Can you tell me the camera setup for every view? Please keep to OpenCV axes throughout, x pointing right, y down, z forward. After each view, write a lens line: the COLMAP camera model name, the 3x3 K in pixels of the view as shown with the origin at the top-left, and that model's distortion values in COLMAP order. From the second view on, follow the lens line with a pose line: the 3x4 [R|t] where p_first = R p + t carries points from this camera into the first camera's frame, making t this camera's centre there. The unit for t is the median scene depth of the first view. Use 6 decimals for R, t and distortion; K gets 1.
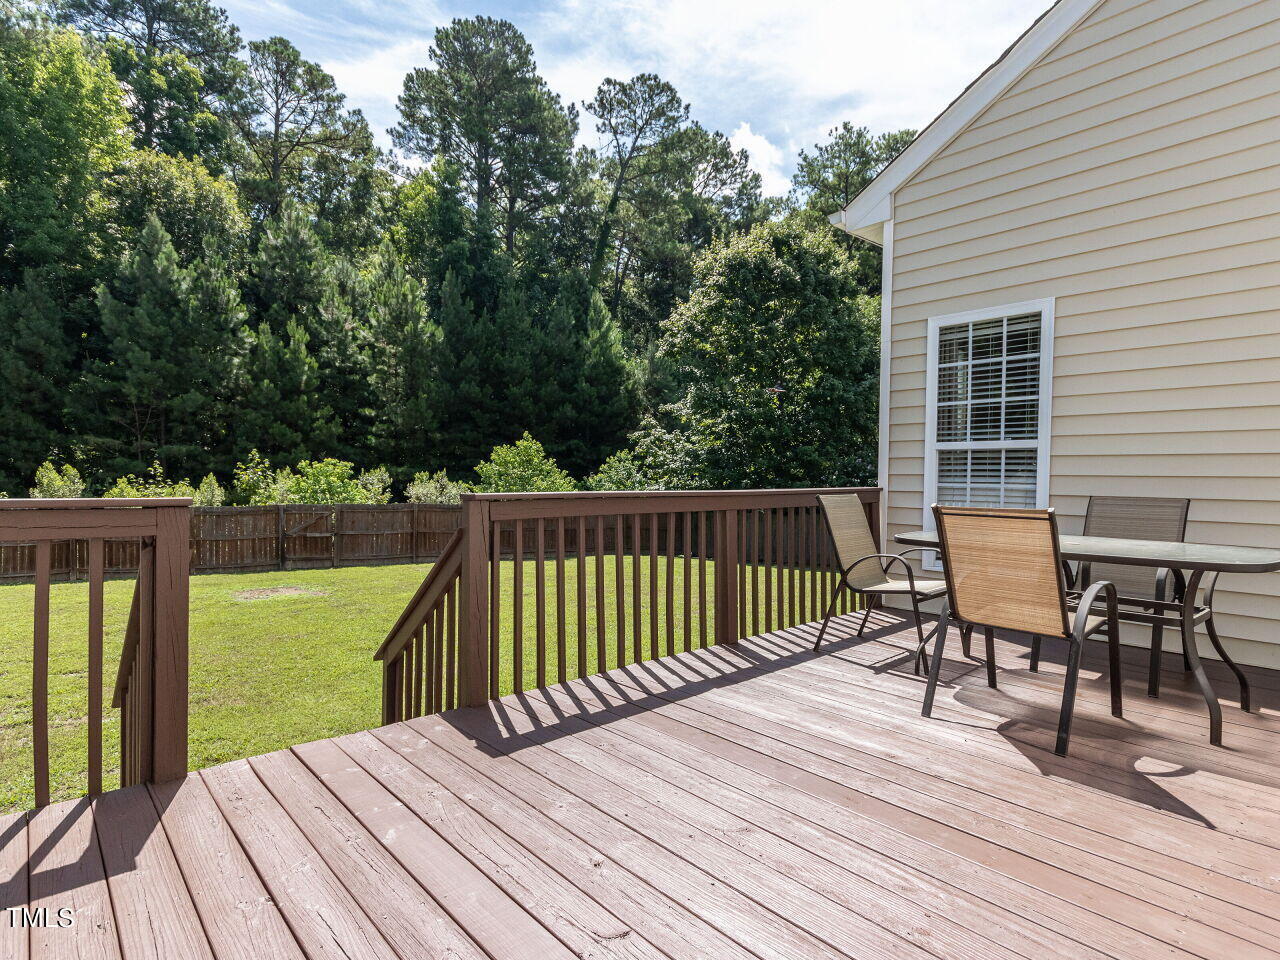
lens RADIAL K [[669.3, 0, 631.6], [0, 669.3, 485.9], [0, 0, 1]] dist [0.000100, 0.006618]
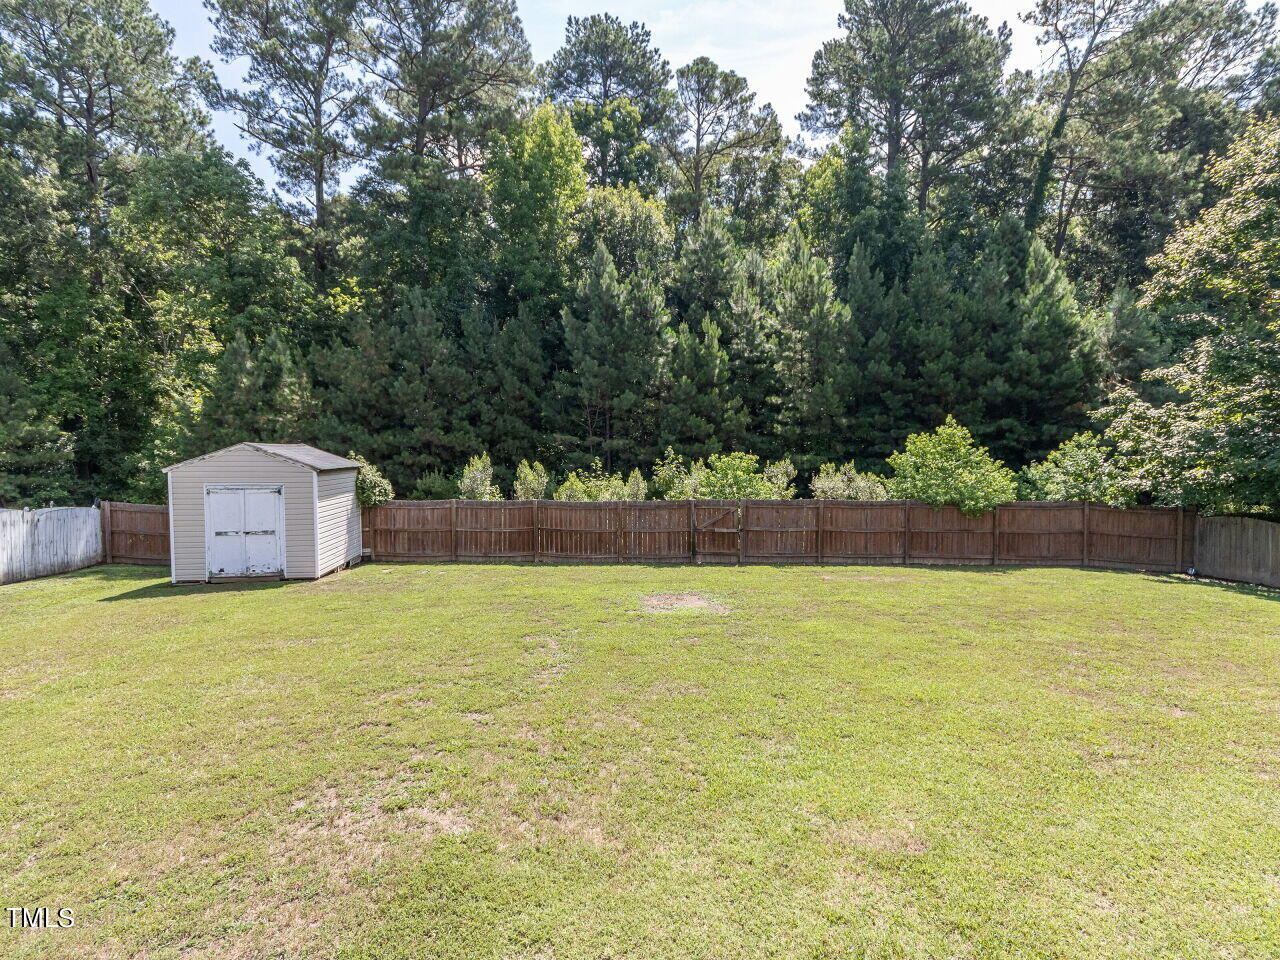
lens RADIAL K [[669.3, 0, 640.6], [0, 669.3, 484.7], [0, 0, 1]] dist [0.000100, 0.006618]
pose [[0.839524, 0.013421, -0.543156, -0.017071], [0.001614, 0.999629, 0.027194, -0.012439], [0.543320, -0.023707, 0.839191, 0.050669]]
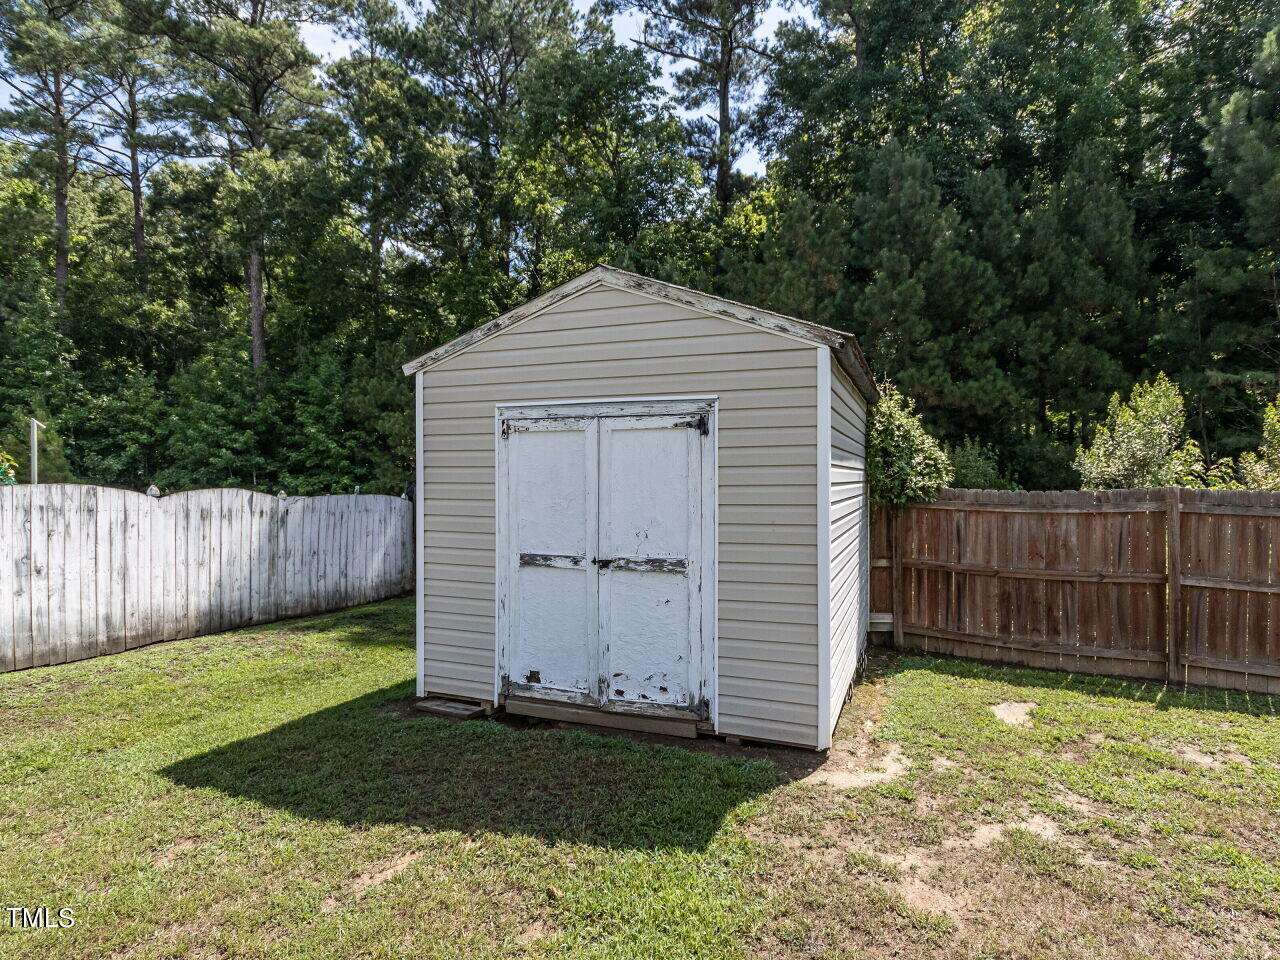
lens RADIAL K [[669.3, 0, 642.2], [0, 669.3, 479.8], [0, 0, 1]] dist [0.000100, 0.006618]
pose [[0.454166, -0.011745, -0.890840, -0.335816], [-0.007577, 0.999826, -0.017044, 0.015206], [0.890885, 0.014491, 0.453998, 0.217225]]
